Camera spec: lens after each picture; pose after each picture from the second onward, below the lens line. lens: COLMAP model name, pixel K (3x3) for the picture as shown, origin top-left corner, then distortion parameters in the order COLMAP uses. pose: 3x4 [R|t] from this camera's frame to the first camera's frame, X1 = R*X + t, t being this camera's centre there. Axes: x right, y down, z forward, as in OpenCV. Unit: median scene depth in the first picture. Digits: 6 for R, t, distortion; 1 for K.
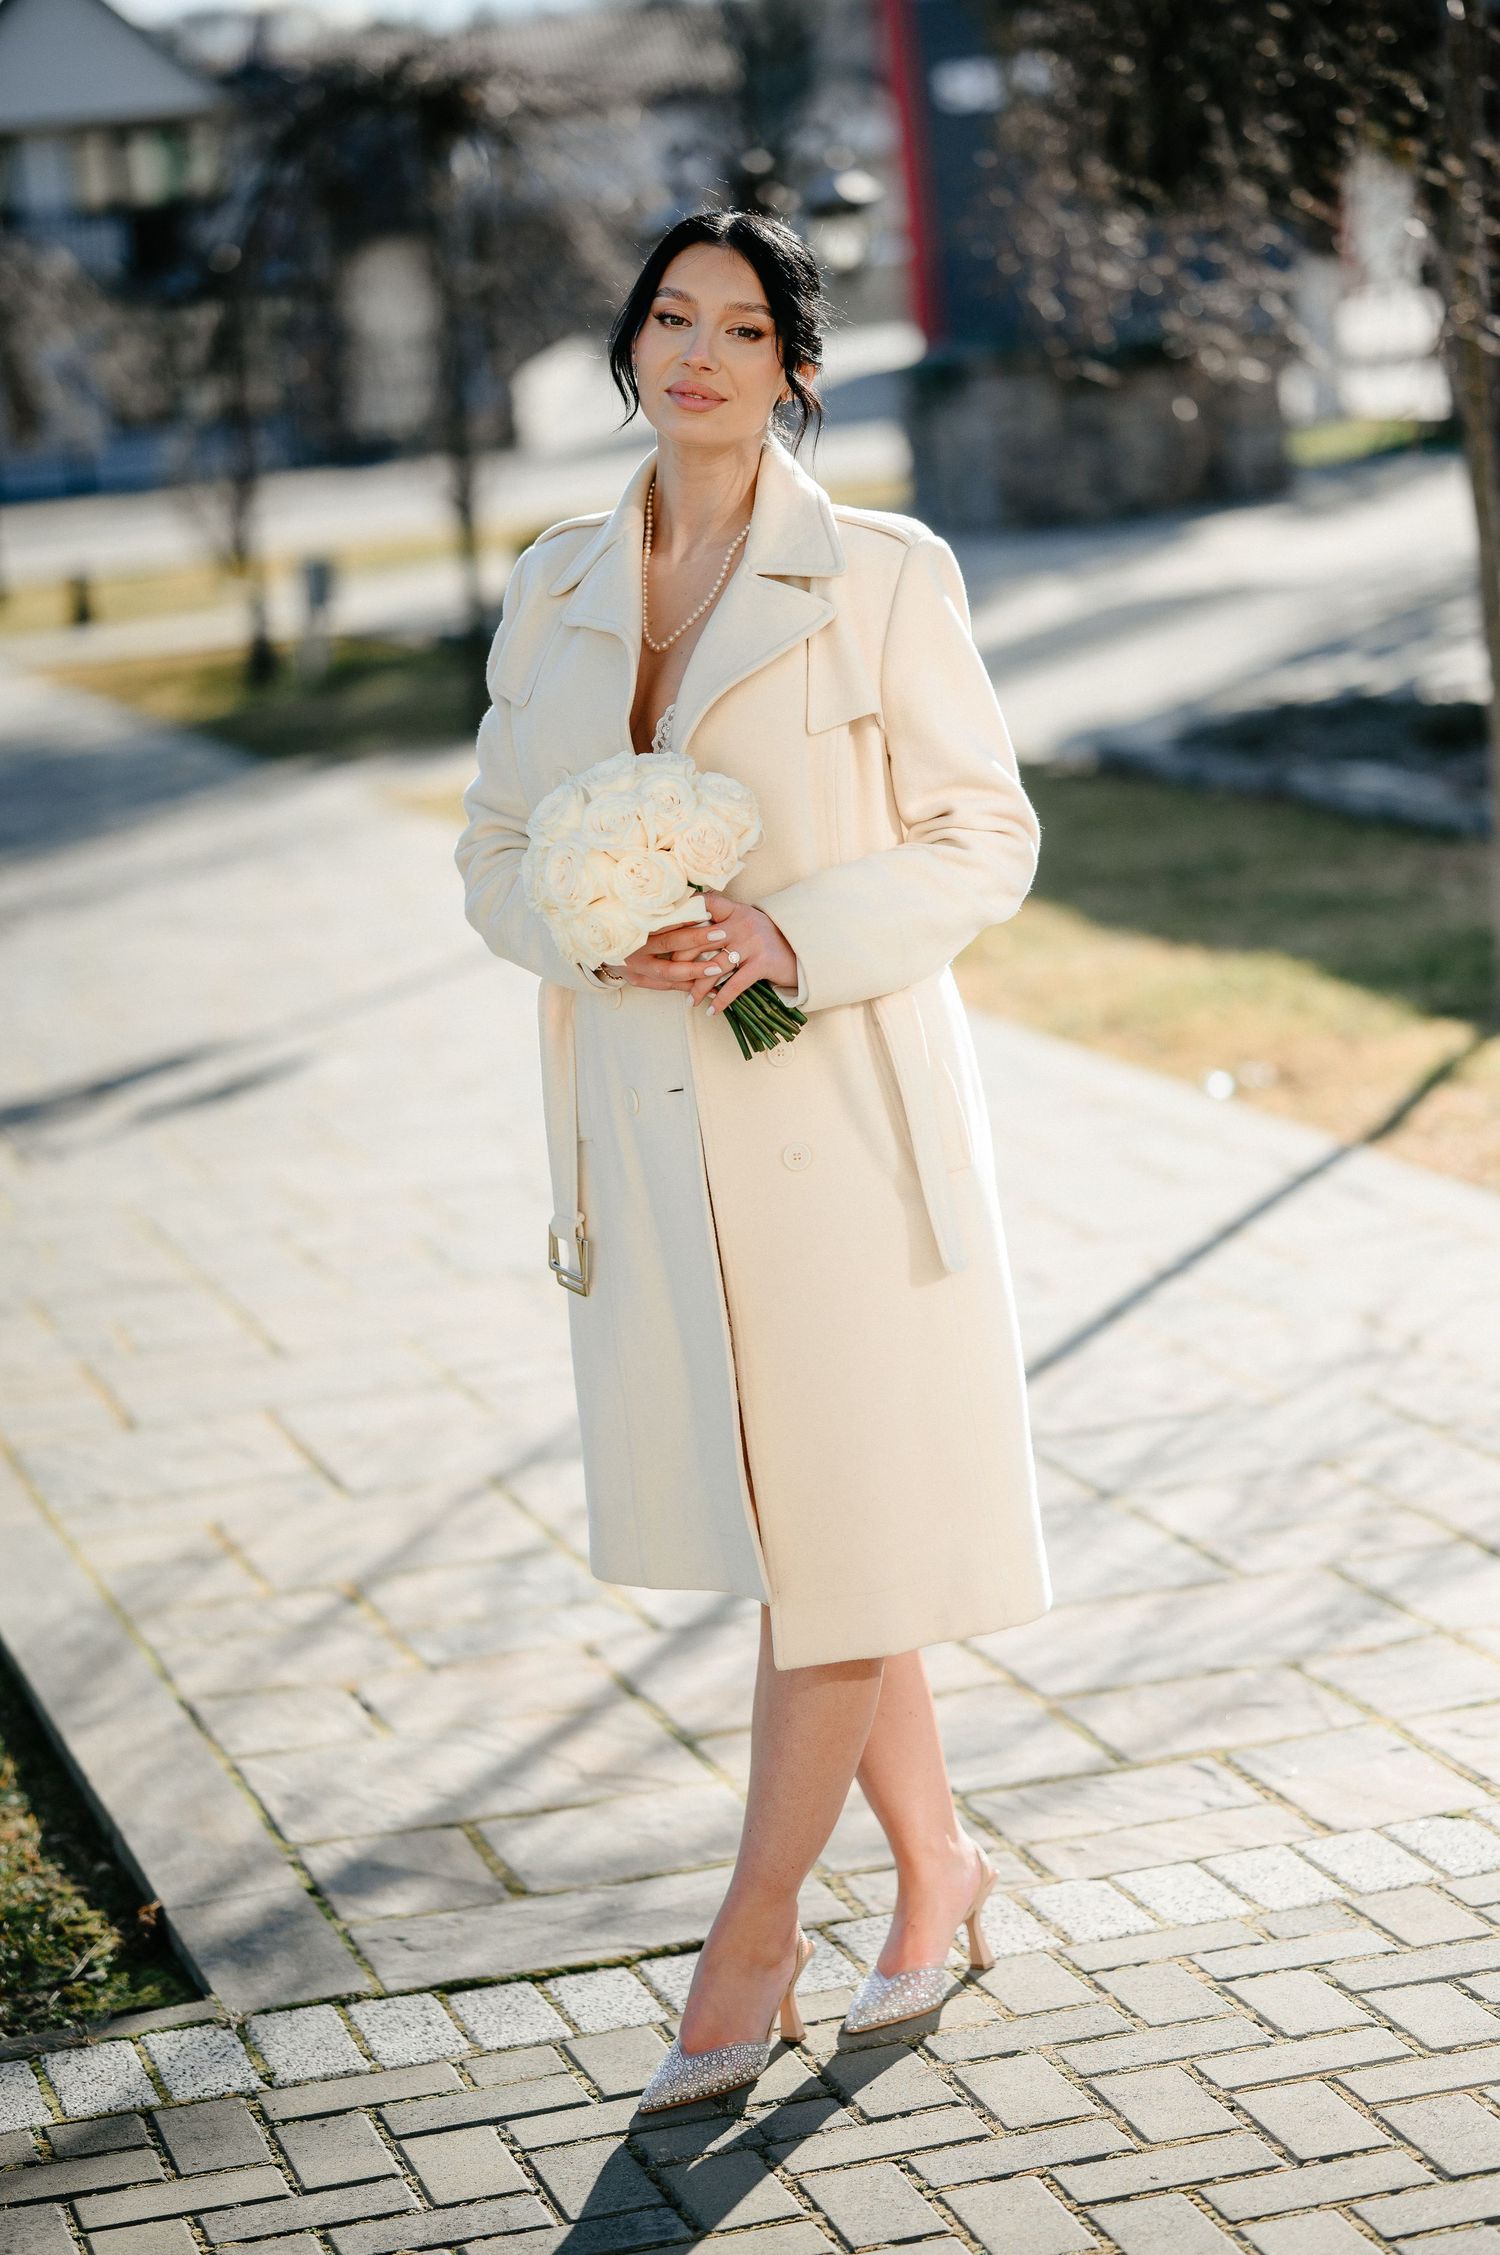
lens RADIAL K [[5620.7, 0, 744.3], [0, 5620.7, 1128.8], [0, 0, 1]] dist [0.151779, 0.000000]
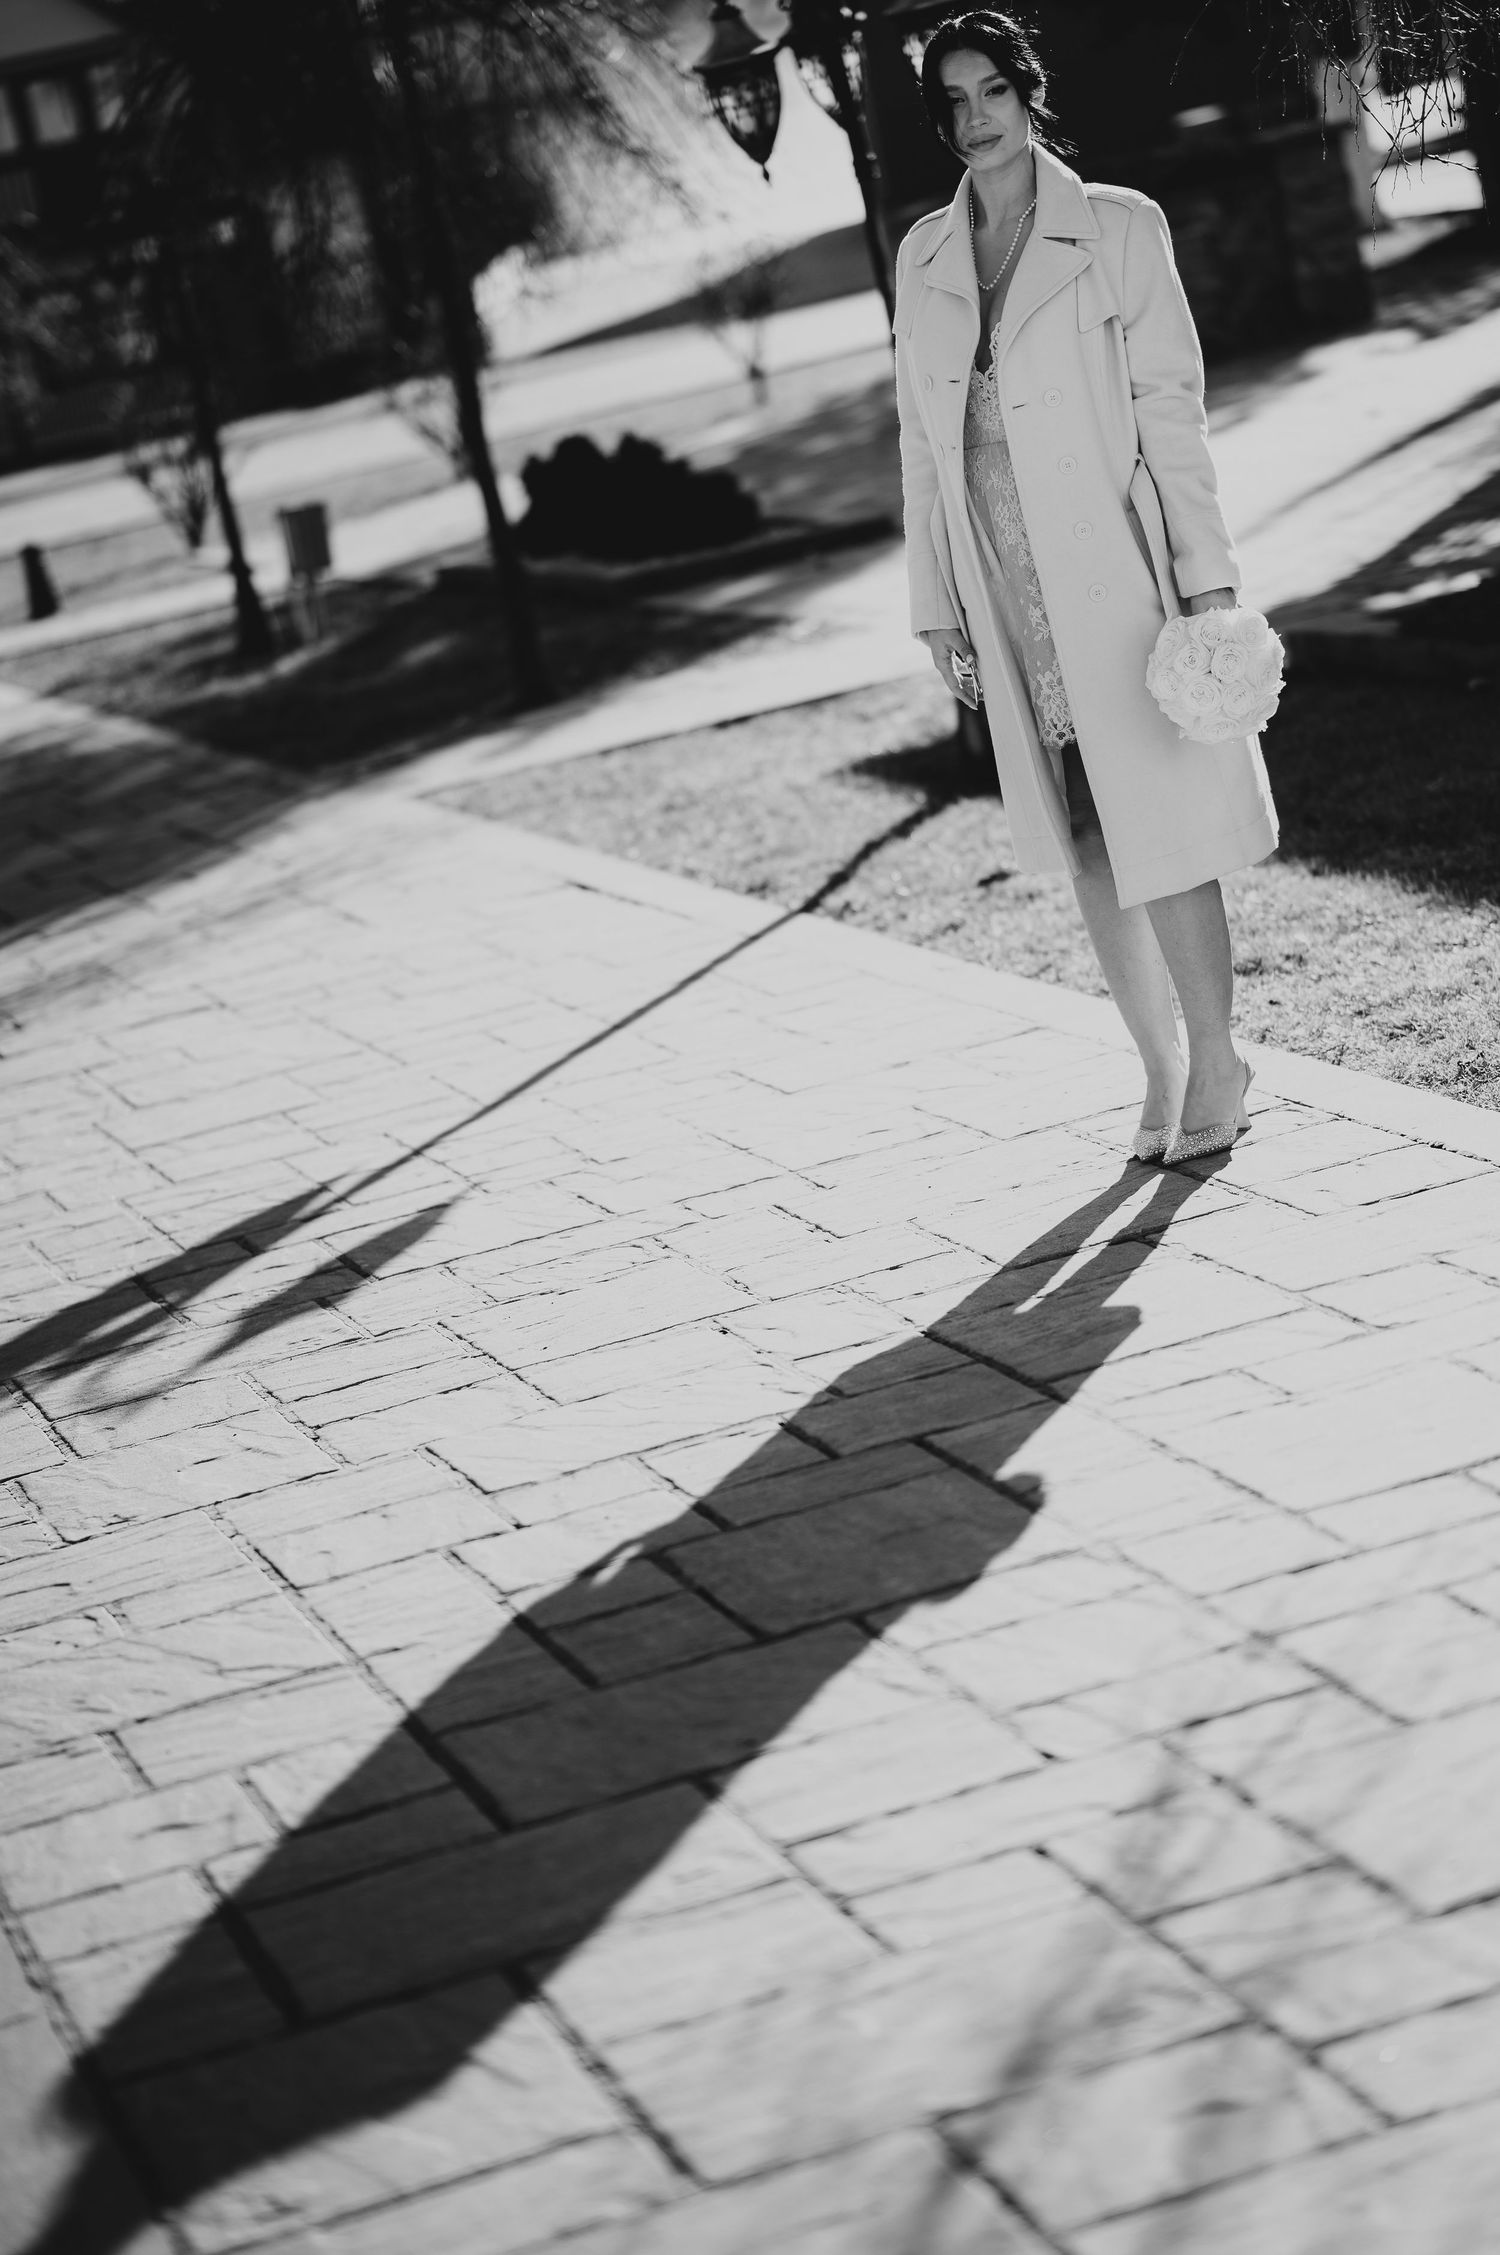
lens RADIAL K [[5620.7, 0, 768.3], [0, 5620.7, 1135.5], [0, 0, 1]] dist [0.151779, 0.000000]
pose [[0.993718, -0.111915, 0.000081, -0.016049], [0.111885, 0.993468, 0.022440, -0.016799], [-0.002592, -0.022290, 0.999748, 0.126213]]
